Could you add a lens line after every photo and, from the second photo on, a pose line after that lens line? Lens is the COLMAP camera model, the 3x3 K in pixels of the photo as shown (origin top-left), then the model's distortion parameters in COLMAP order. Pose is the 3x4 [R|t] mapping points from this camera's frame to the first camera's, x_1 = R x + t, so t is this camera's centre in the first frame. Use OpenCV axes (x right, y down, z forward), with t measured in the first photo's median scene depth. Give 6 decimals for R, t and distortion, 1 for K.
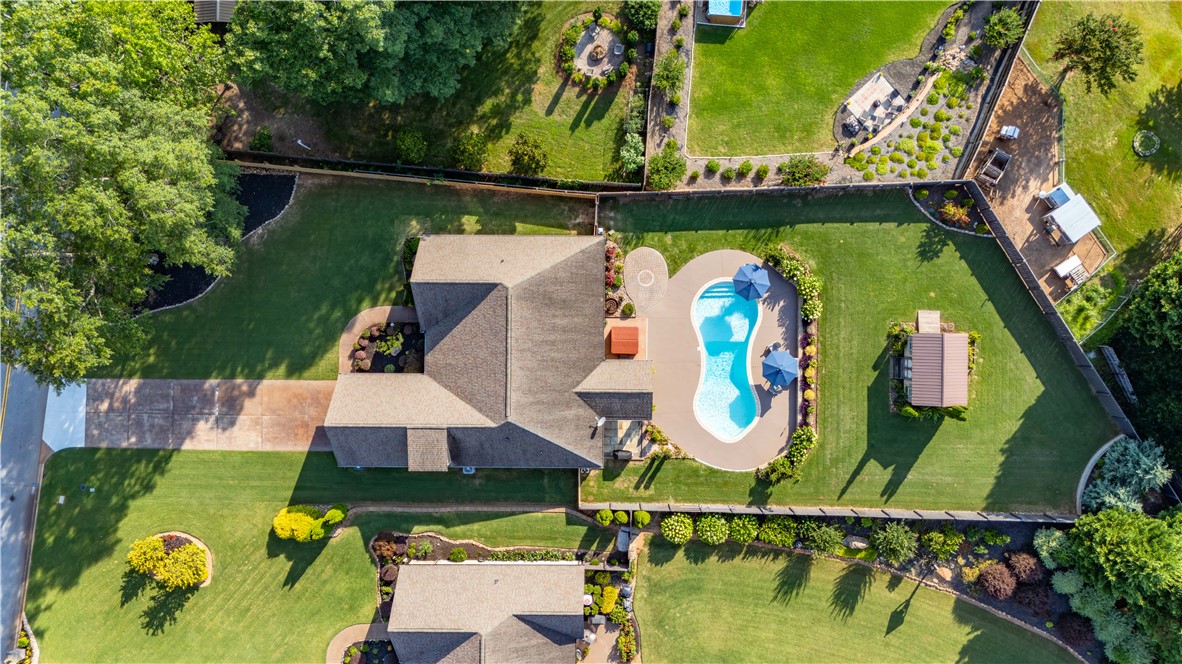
lens RADIAL K [[881.5, 0, 574.0], [0, 881.5, 329.5], [0, 0, 1]] dist [0.073136, -0.078233]
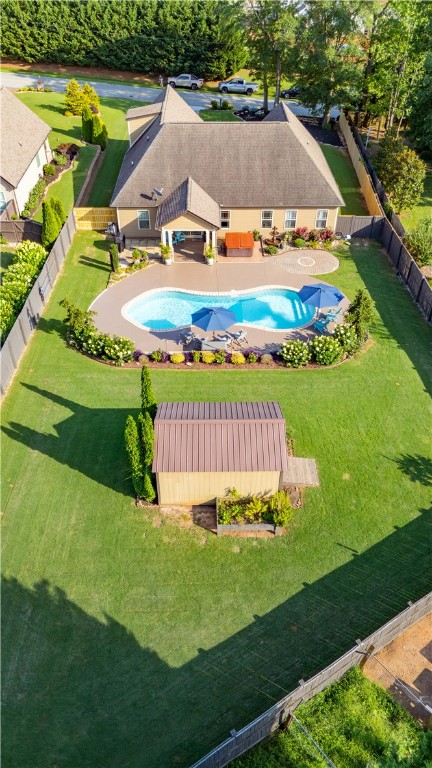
lens RADIAL K [[566.5, 0, 216.0], [0, 566.5, 384.0], [0, 0, 1]] dist [0.075729, -0.079498]
pose [[0.017448, 0.671129, -0.741135, 0.628103], [-0.999622, -0.004051, -0.027202, 0.054377], [-0.021259, 0.741329, 0.670805, 0.703885]]
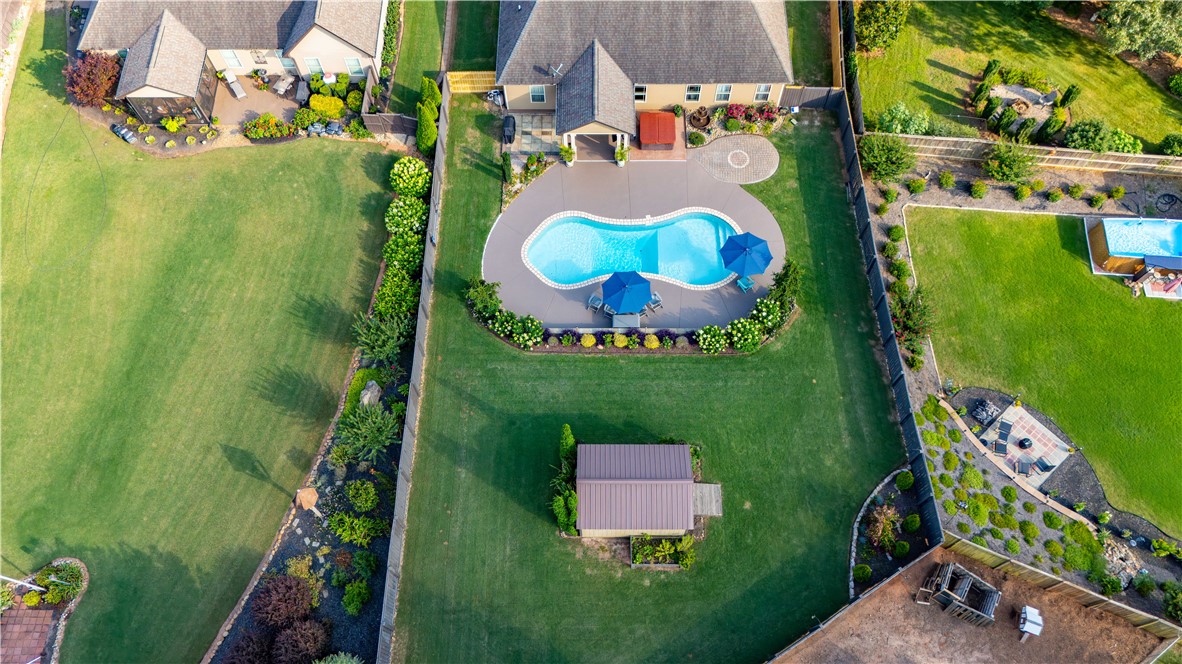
lens RADIAL K [[871.9, 0, 592.2], [0, 871.9, 331.7], [0, 0, 1]] dist [0.075729, -0.079498]
pose [[0.002169, 0.910902, -0.412617, 0.542928], [-0.999956, -0.001769, -0.009162, 0.076872], [-0.009076, 0.412619, 0.910858, 0.374246]]
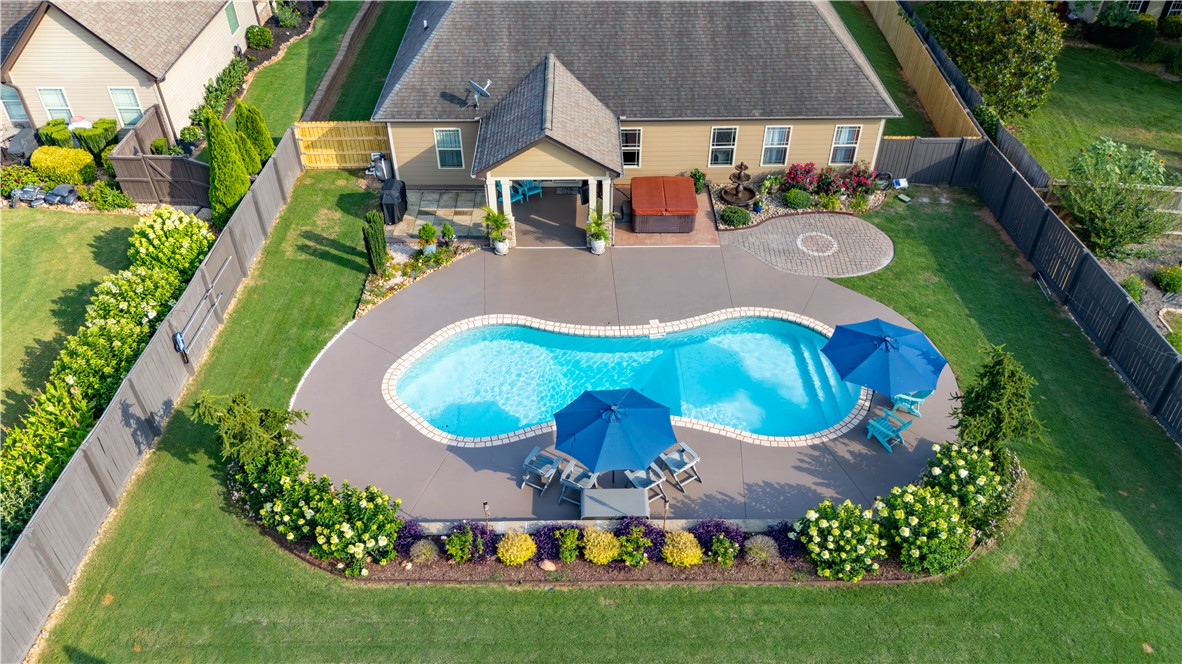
lens RADIAL K [[872.8, 0, 592.6], [0, 872.8, 334.3], [0, 0, 1]] dist [0.068759, -0.068313]
pose [[0.018464, 0.652854, -0.757259, 0.425069], [-0.999686, -0.000782, -0.025049, 0.057389], [-0.016945, 0.757483, 0.652634, 0.779867]]
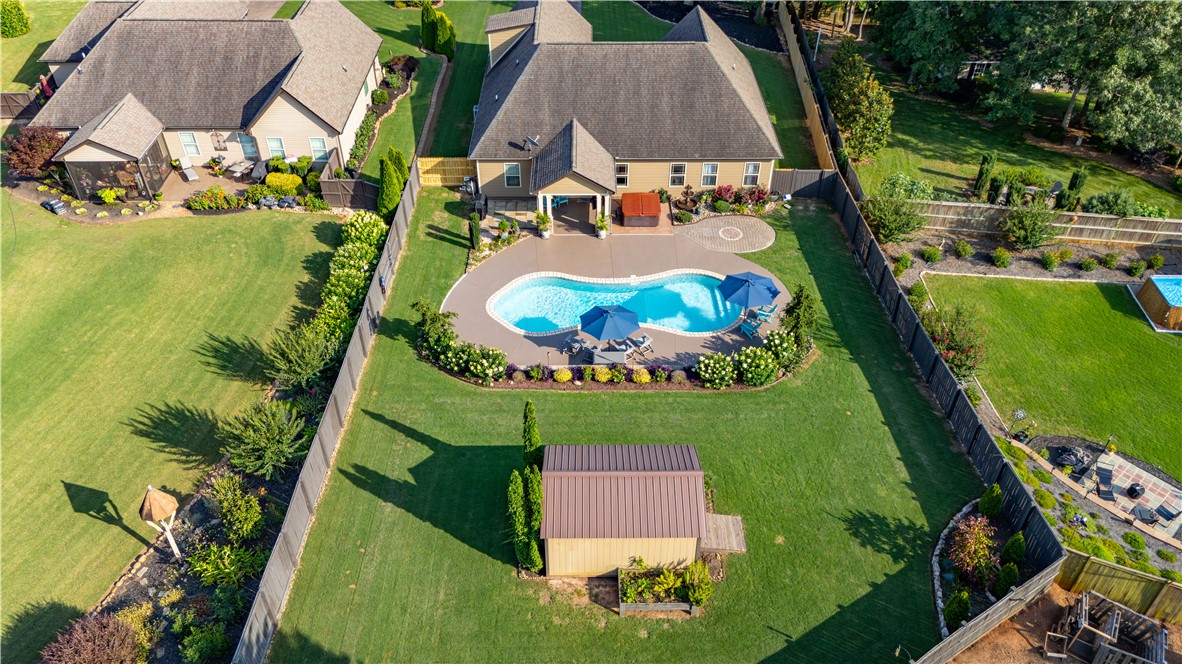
lens RADIAL K [[871.9, 0, 592.2], [0, 871.9, 331.7], [0, 0, 1]] dist [0.075729, -0.079498]
pose [[0.012247, 0.652718, -0.757502, 0.668051], [-0.999729, -0.007014, -0.022206, 0.067353], [-0.019807, 0.757569, 0.652455, 0.619529]]
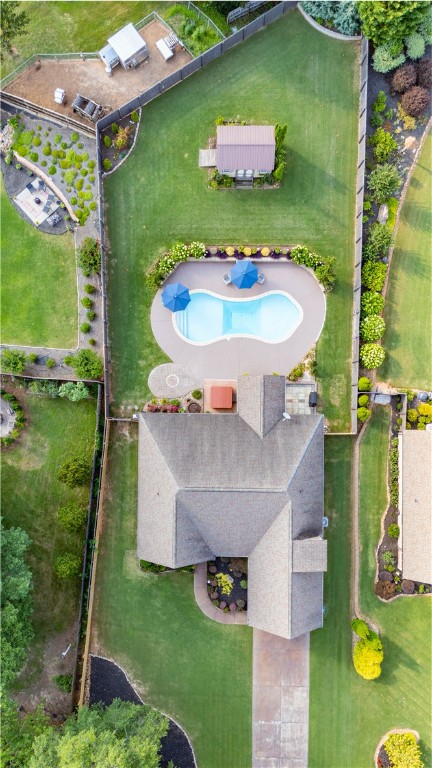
lens RADIAL K [[618.0, 0, 196.9], [0, 618.0, 423.8], [0, 0, 1]] dist [0.078611, -0.081924]
pose [[0.003293, -0.999826, 0.018364, 0.003531], [0.999605, 0.002778, -0.027963, 0.001710], [0.027907, 0.018449, 0.999440, 0.115538]]
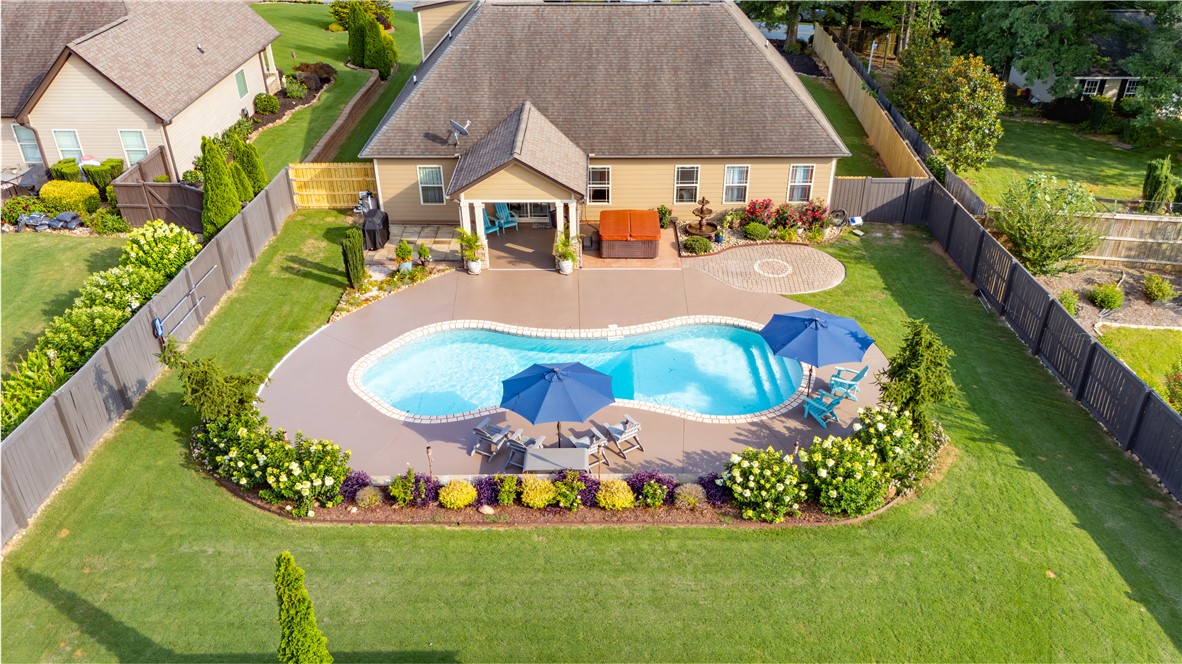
lens RADIAL K [[894.2, 0, 607.9], [0, 894.2, 324.5], [0, 0, 1]] dist [0.072844, -0.074986]
pose [[0.011726, 0.527799, -0.849288, 0.480885], [-0.999785, -0.008323, -0.018977, 0.031794], [-0.017084, 0.849329, 0.527588, 0.805057]]
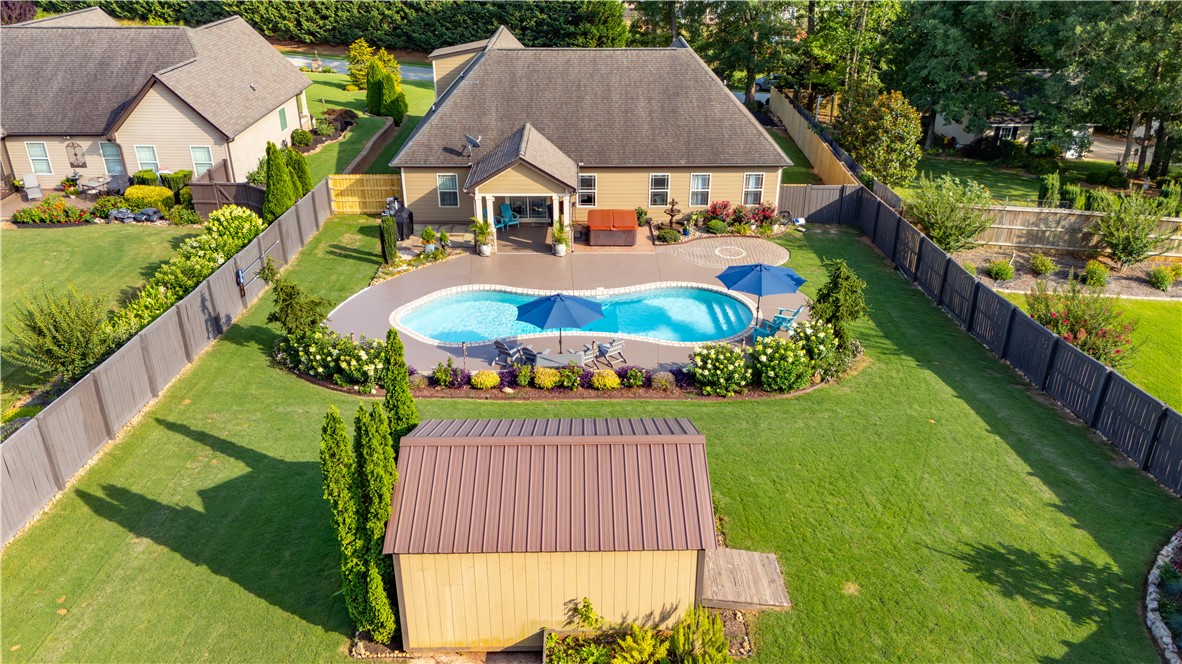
lens RADIAL K [[872.8, 0, 592.6], [0, 872.8, 334.3], [0, 0, 1]] dist [0.068759, -0.068313]
pose [[0.020746, 0.457223, -0.889110, 0.581043], [-0.999575, -0.008732, -0.027814, 0.039335], [-0.020481, 0.889309, 0.456848, 0.819237]]
